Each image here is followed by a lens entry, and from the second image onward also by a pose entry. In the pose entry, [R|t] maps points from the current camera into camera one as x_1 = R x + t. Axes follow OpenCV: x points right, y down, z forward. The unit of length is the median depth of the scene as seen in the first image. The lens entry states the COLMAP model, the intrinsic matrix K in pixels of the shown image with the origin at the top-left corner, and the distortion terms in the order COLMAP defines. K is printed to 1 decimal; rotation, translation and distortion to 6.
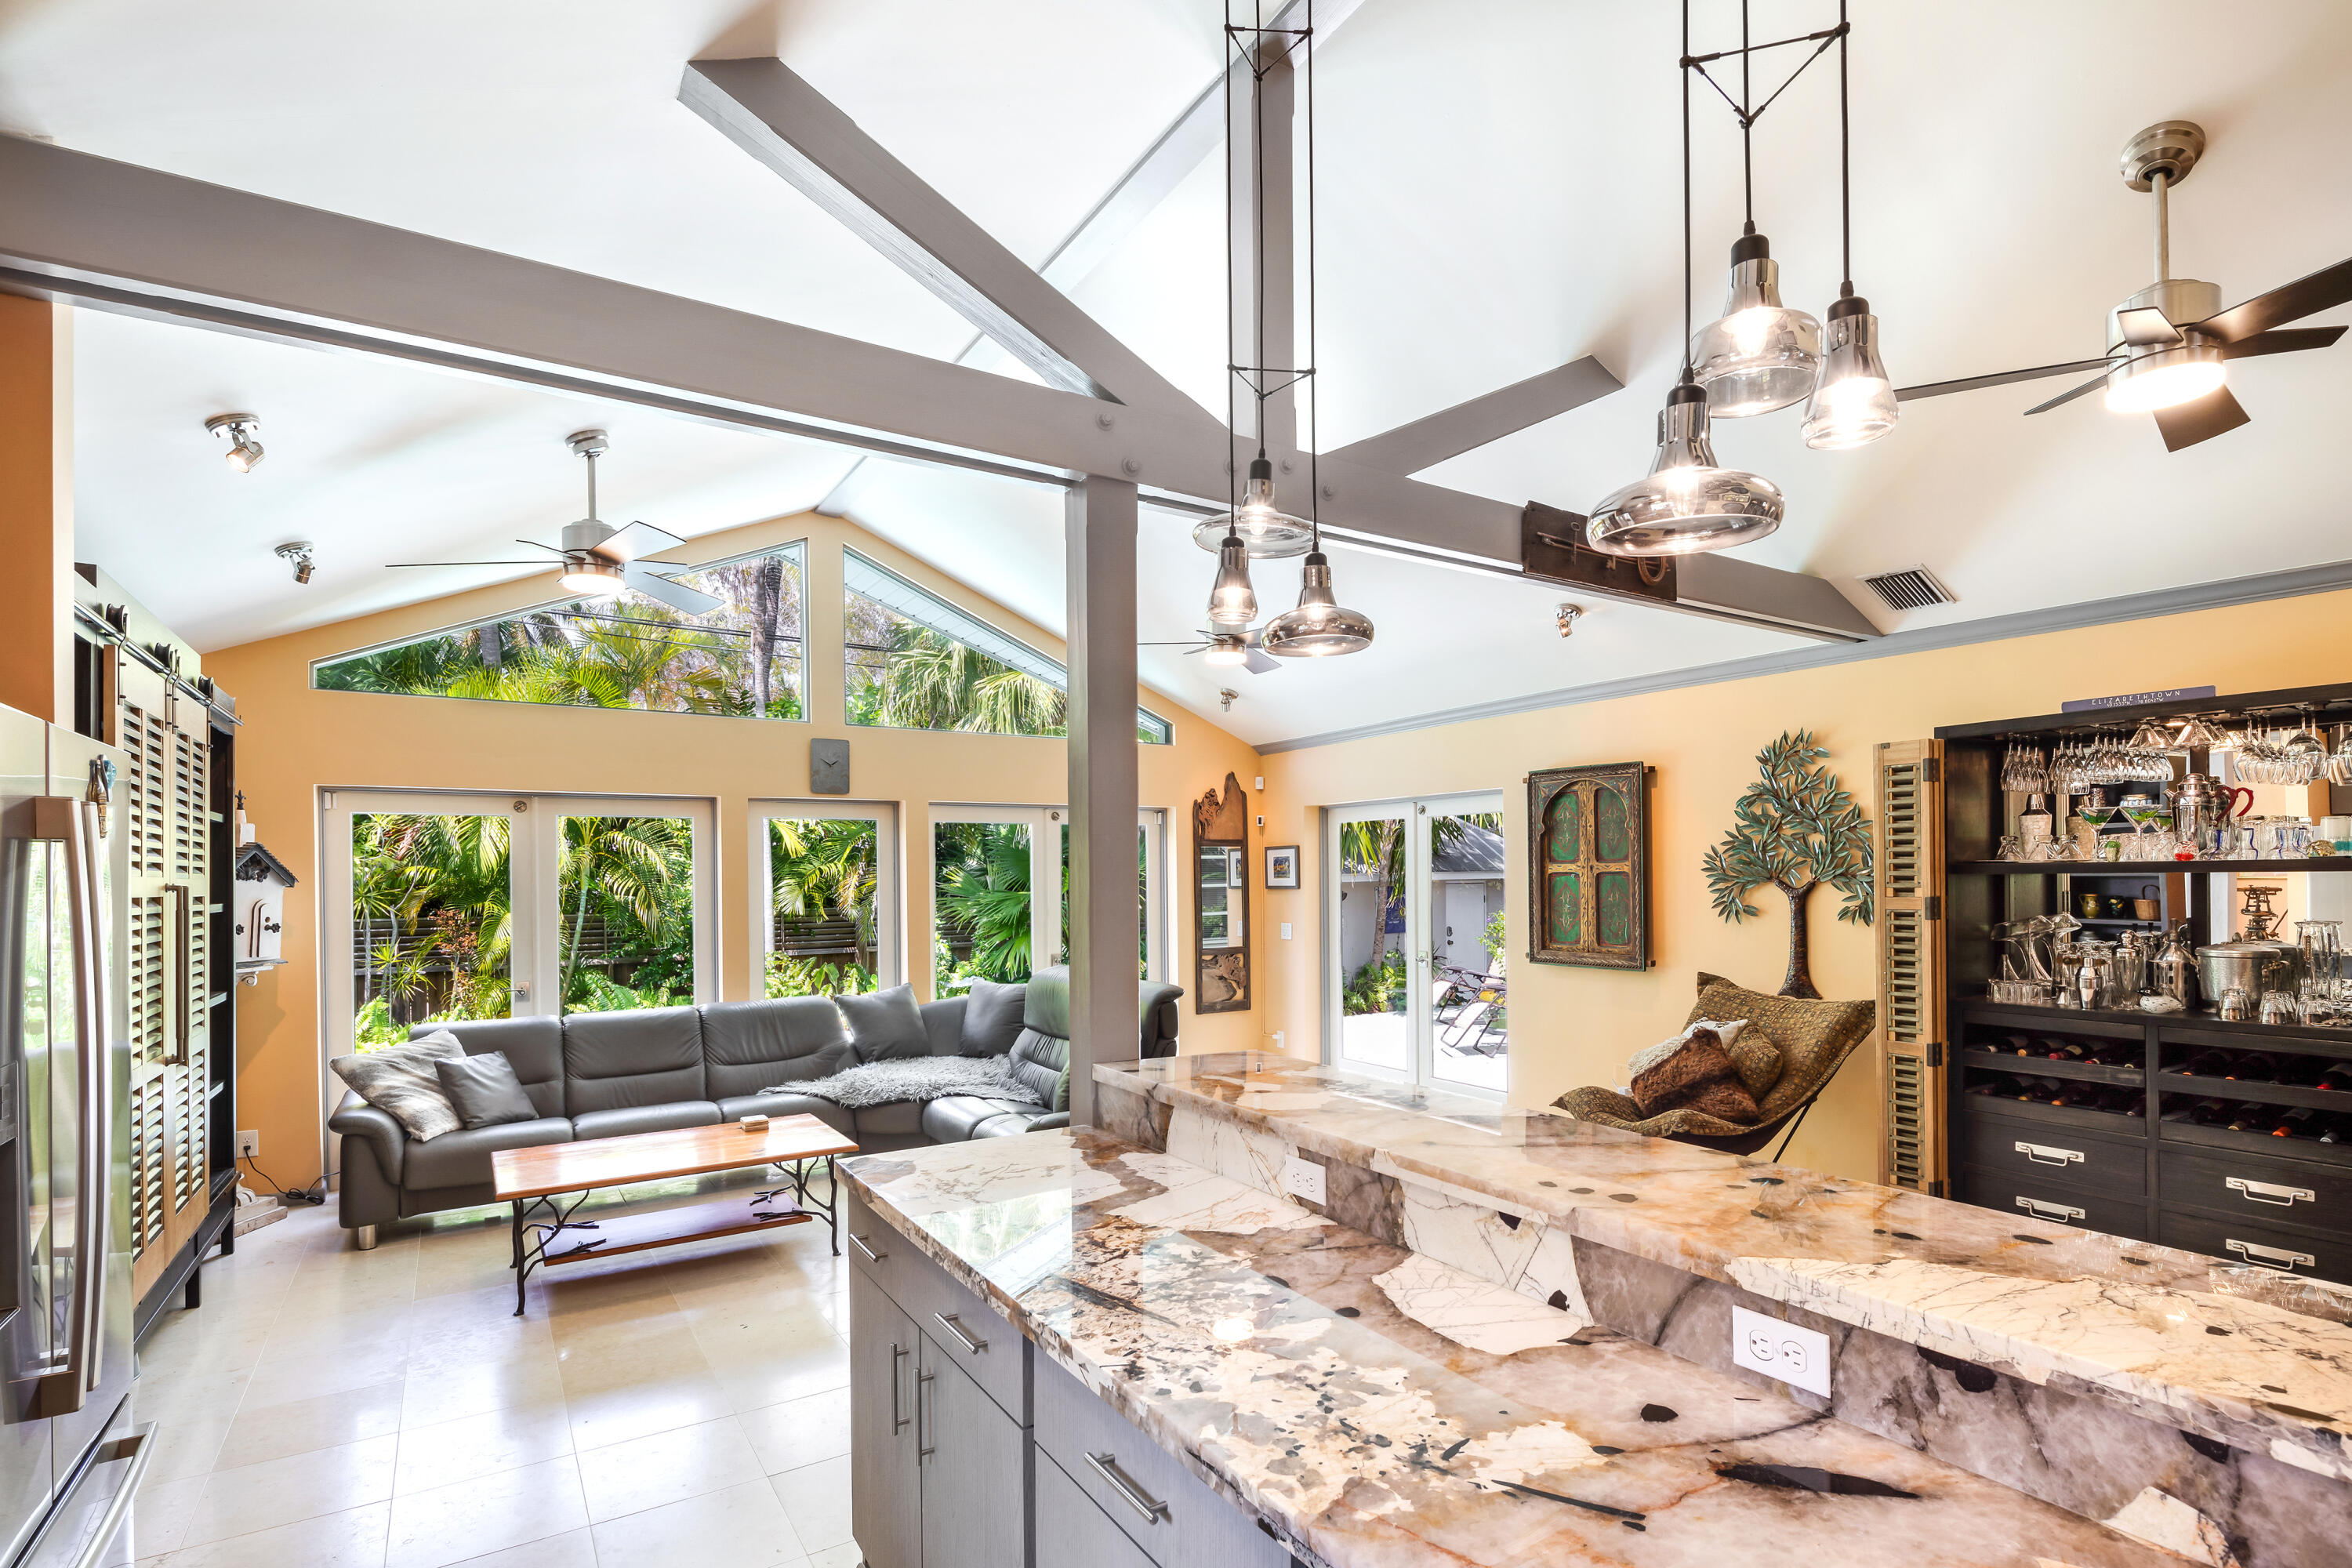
lens RADIAL K [[1131.4, 0, 1185.0], [0, 1131.4, 877.2], [0, 0, 1]] dist [0.008713, -0.005718]
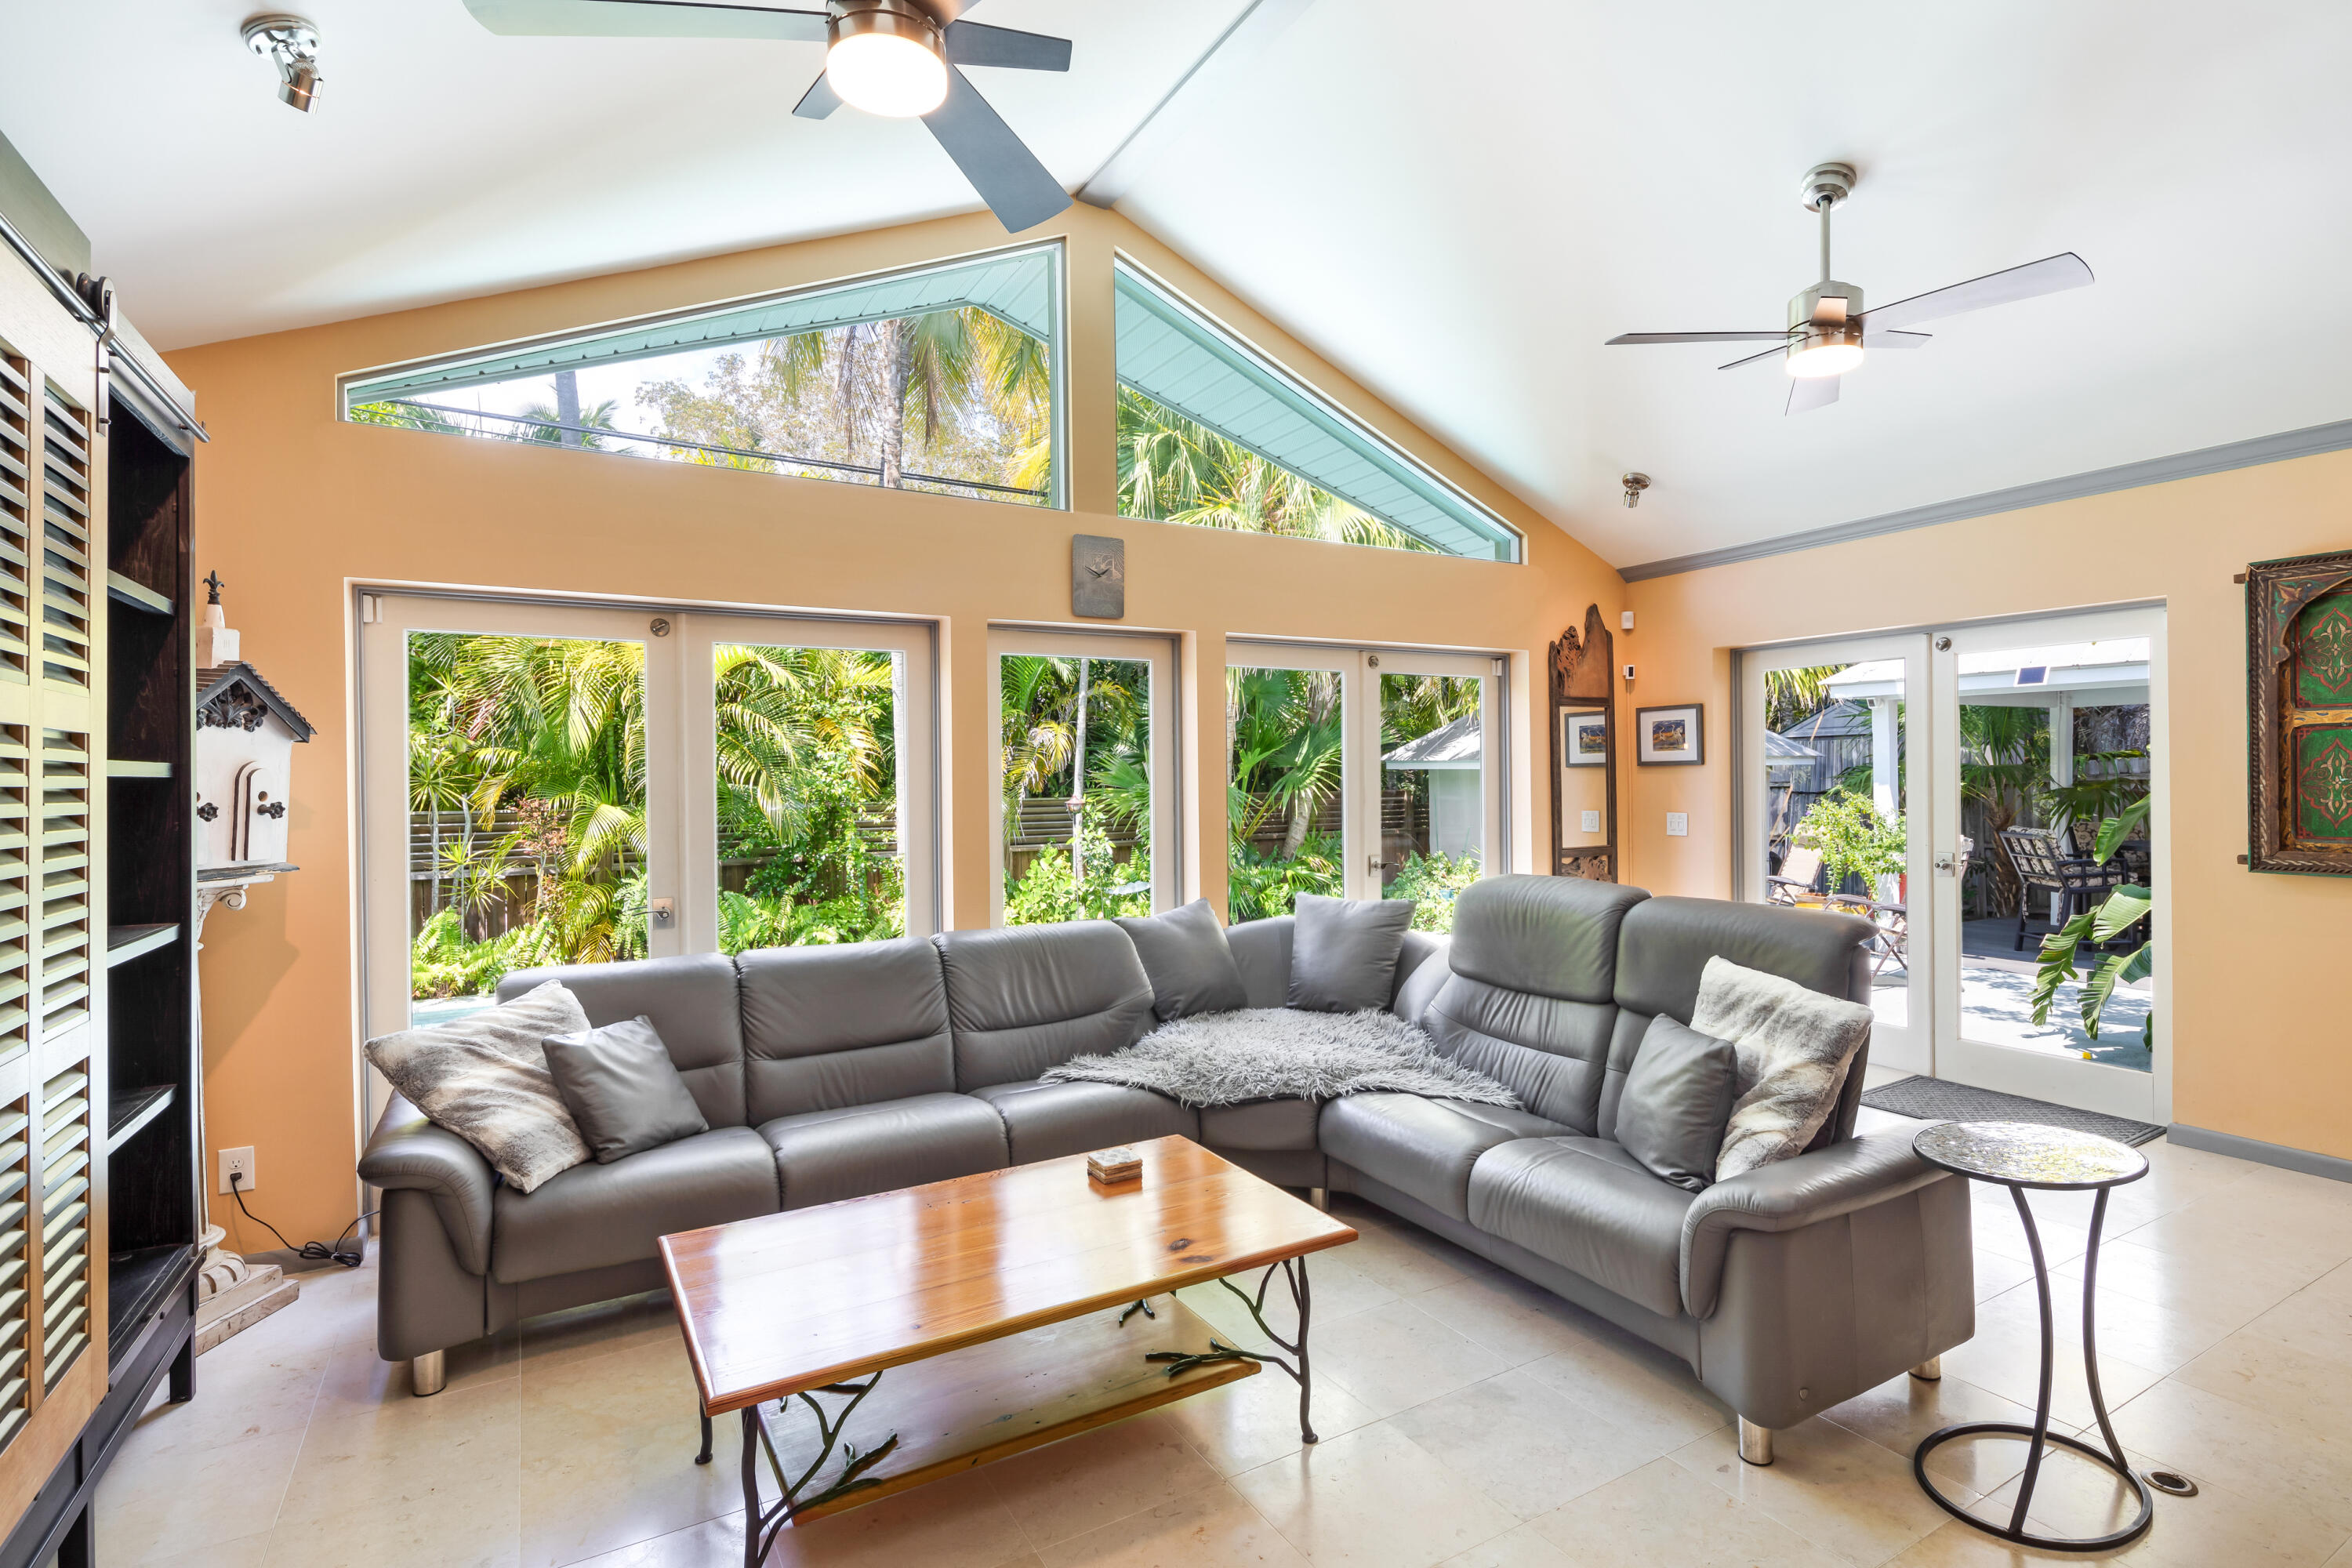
lens RADIAL K [[1131.4, 0, 1189.3], [0, 1131.4, 776.5], [0, 0, 1]] dist [0.008713, -0.005718]
pose [[0.999227, -0.001560, -0.039291, -0.267640], [0.001535, 0.999999, -0.000685, 0.024454], [0.039292, 0.000624, 0.999228, 0.377199]]
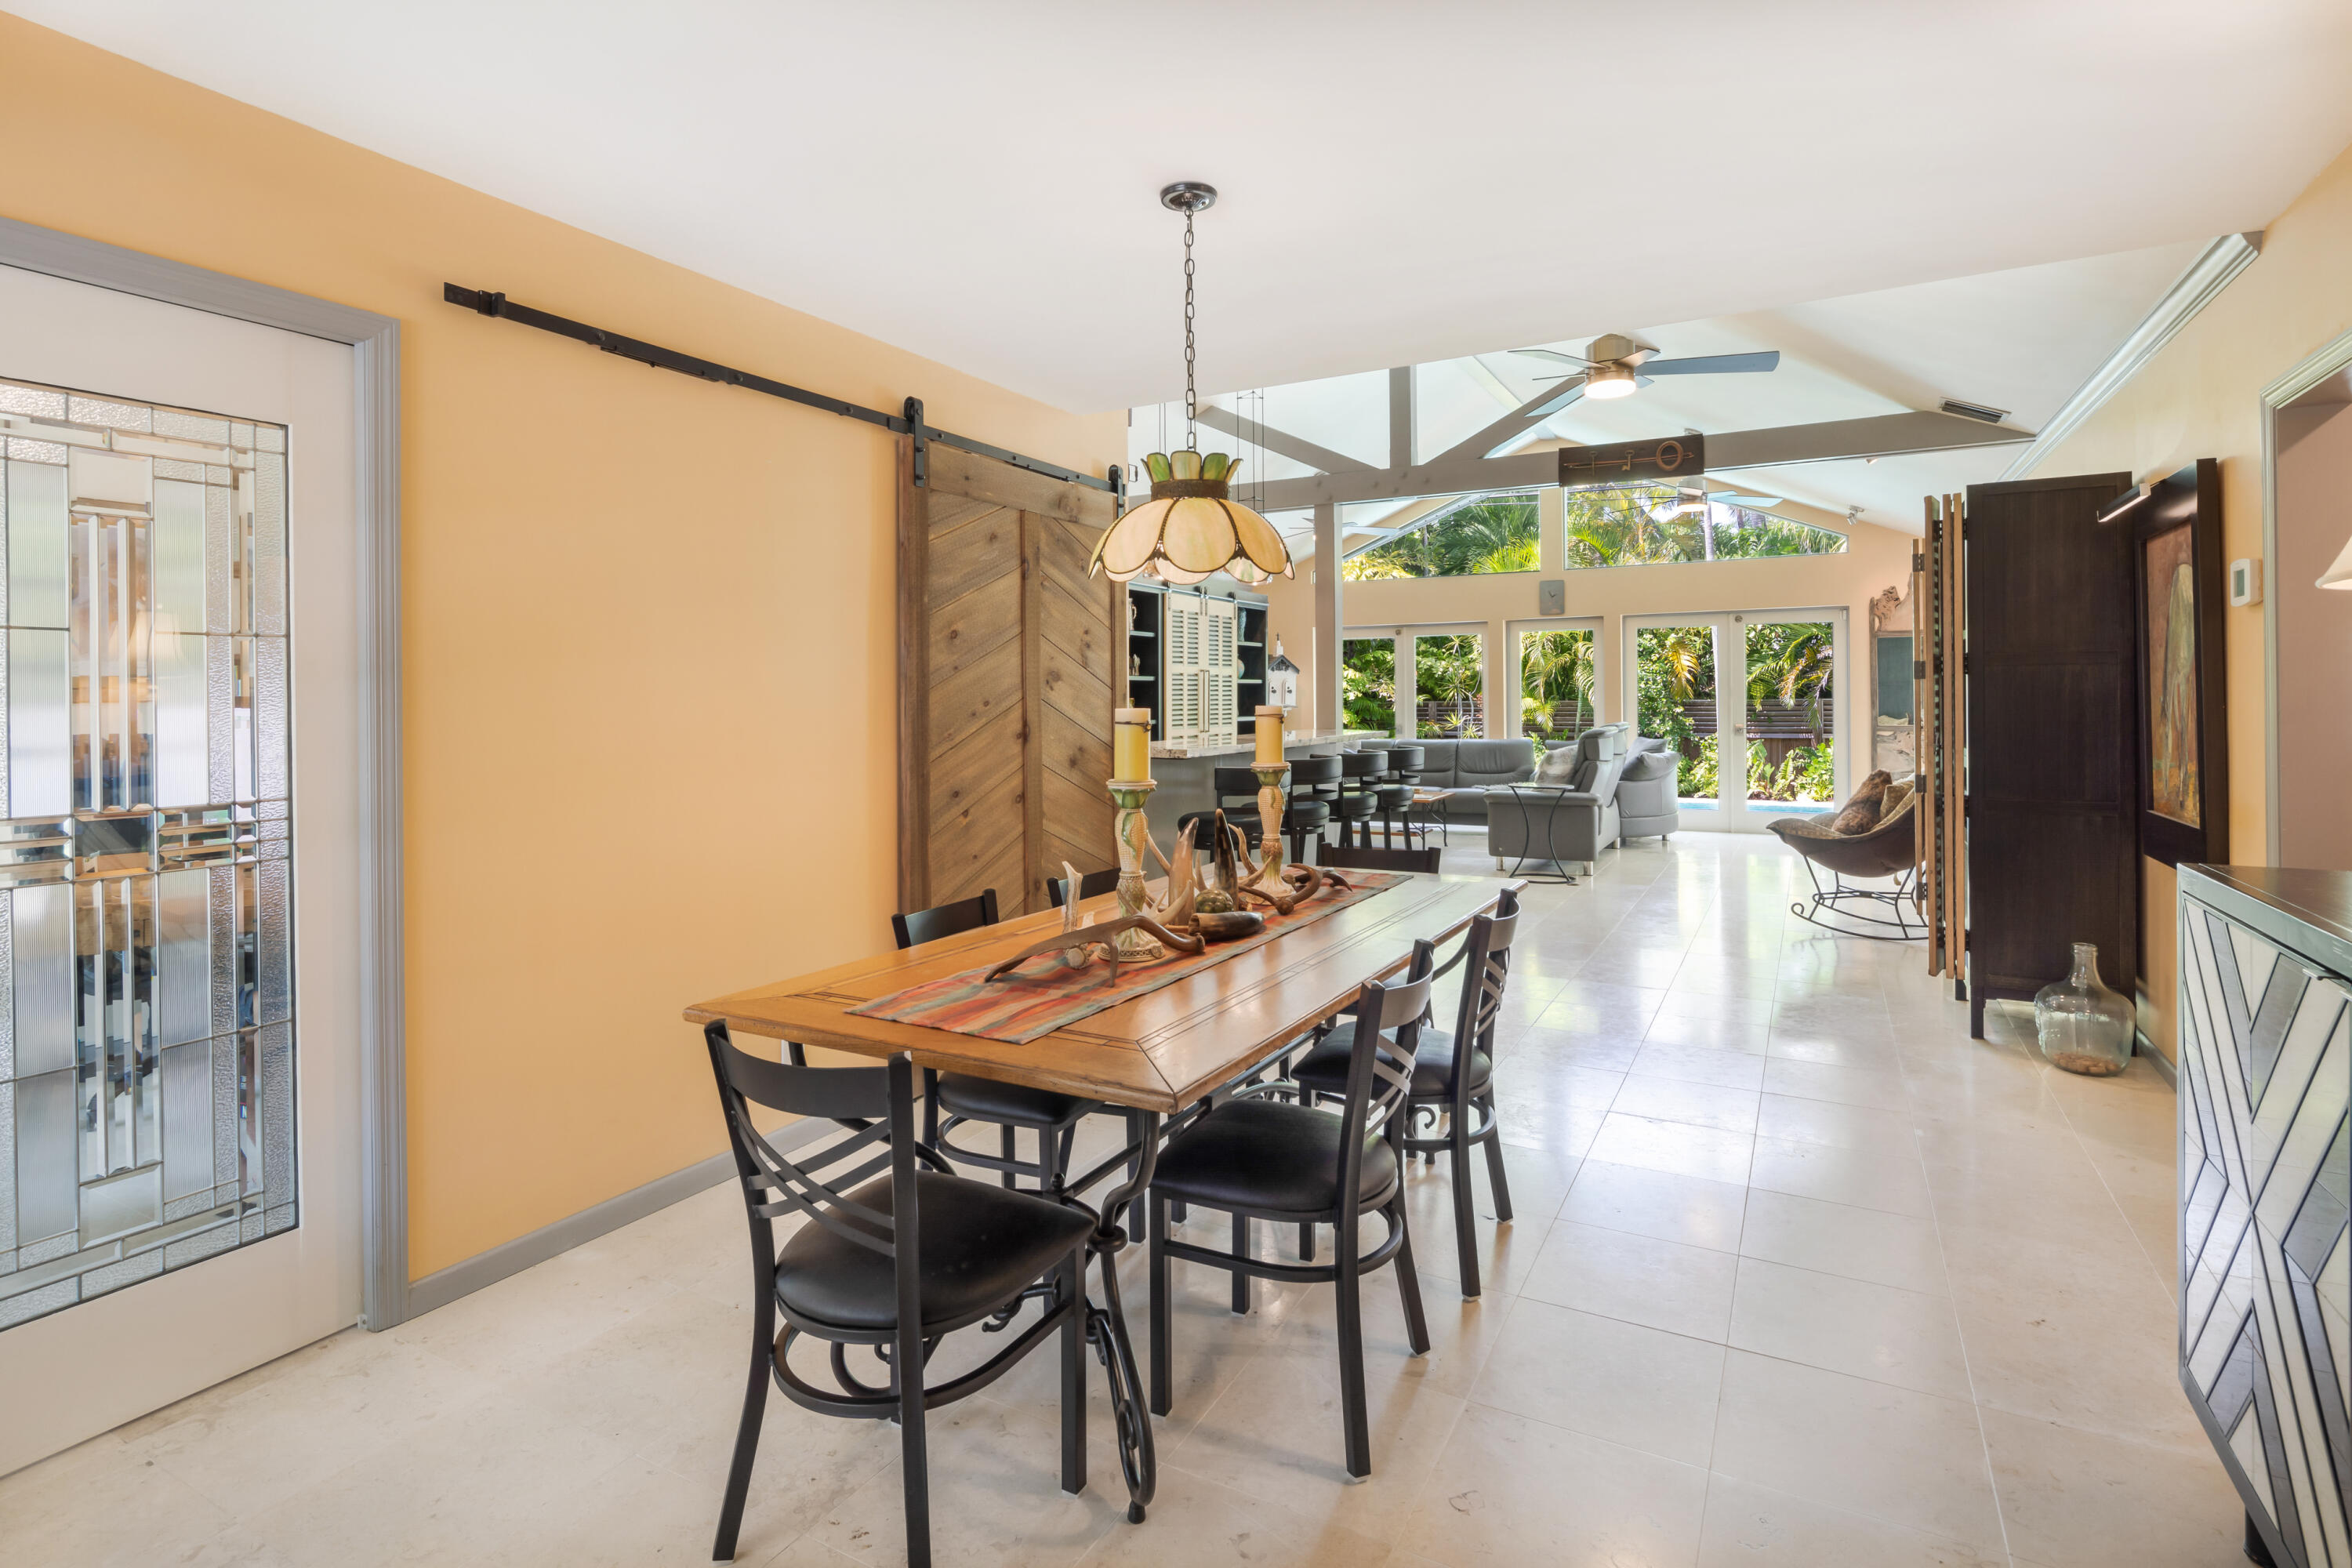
lens RADIAL K [[1131.4, 0, 1197.1], [0, 1131.4, 696.8], [0, 0, 1]] dist [0.008713, -0.005718]
pose [[0.491076, 0.006109, -0.871095, 0.950124], [0.001799, 0.999966, 0.008027, 0.032196], [0.871115, -0.005509, 0.491049, -0.245616]]
